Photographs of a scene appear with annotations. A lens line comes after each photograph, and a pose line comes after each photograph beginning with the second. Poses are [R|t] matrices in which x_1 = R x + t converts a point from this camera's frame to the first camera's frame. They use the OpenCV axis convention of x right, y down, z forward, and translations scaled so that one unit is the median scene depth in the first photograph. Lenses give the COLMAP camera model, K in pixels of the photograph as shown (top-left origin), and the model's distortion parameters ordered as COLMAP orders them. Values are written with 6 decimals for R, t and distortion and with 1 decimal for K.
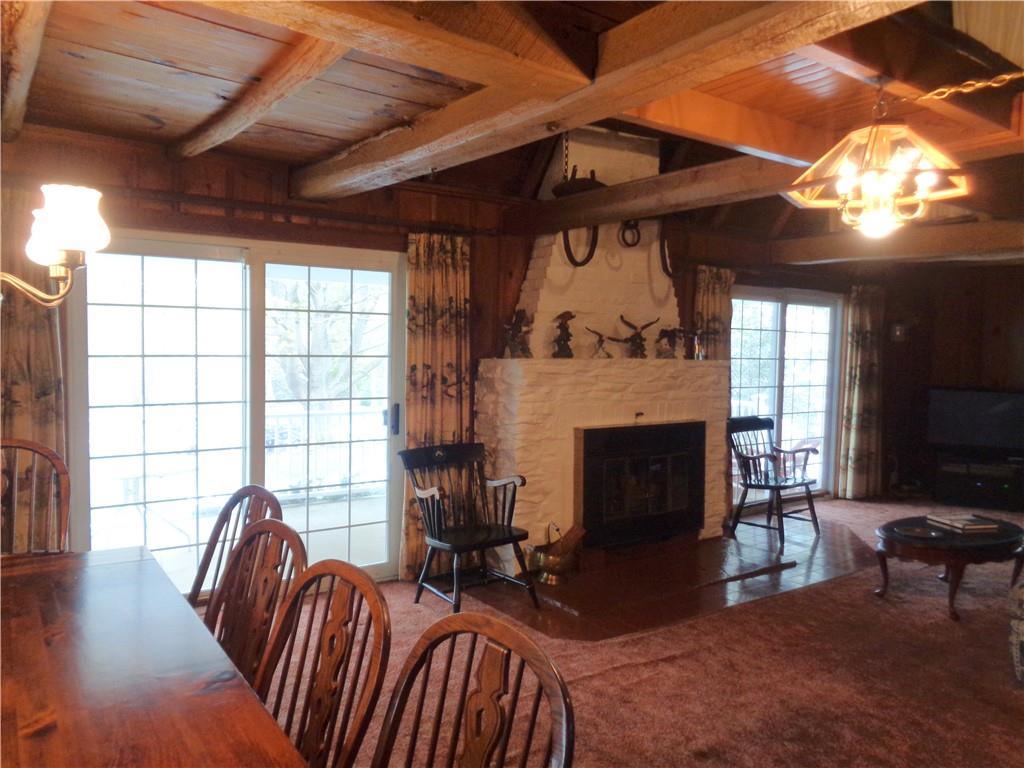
lens RADIAL K [[760.6, 0, 515.5], [0, 760.6, 383.7], [0, 0, 1]] dist [0.009618, -0.001947]
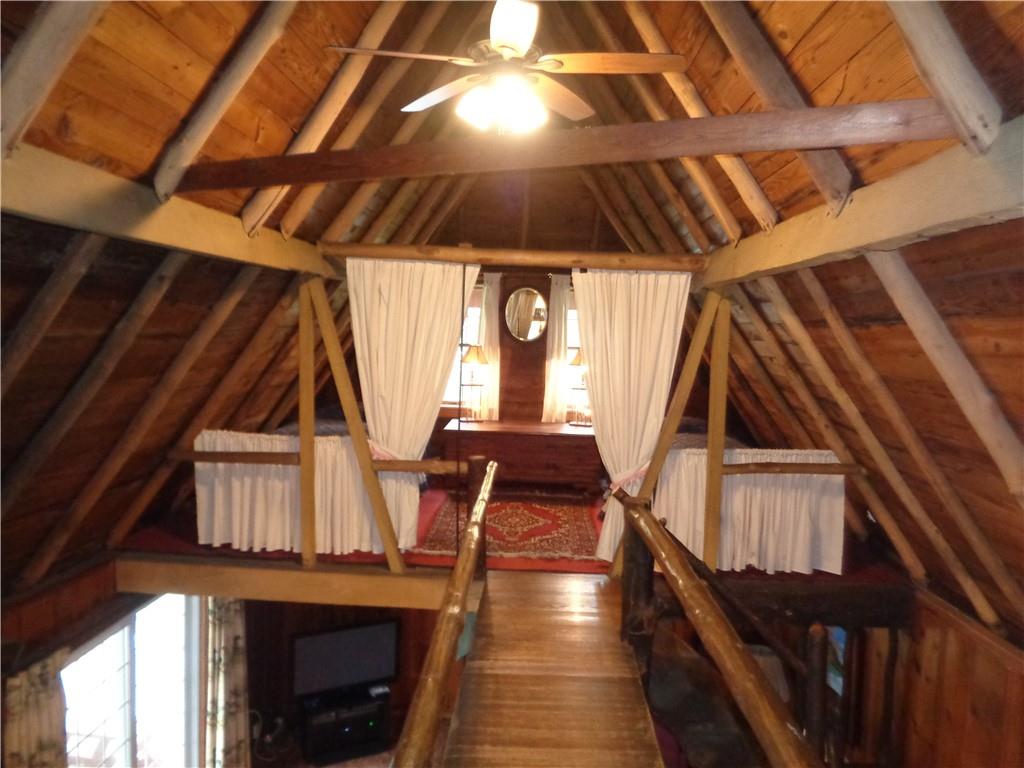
lens RADIAL K [[760.6, 0, 511.5], [0, 760.6, 382.6], [0, 0, 1]] dist [0.009618, -0.001947]
pose [[0.616744, -0.063562, 0.784594, 0.033869], [0.031186, 0.997925, 0.056330, -0.492070], [-0.786546, -0.010273, 0.617446, 0.383177]]
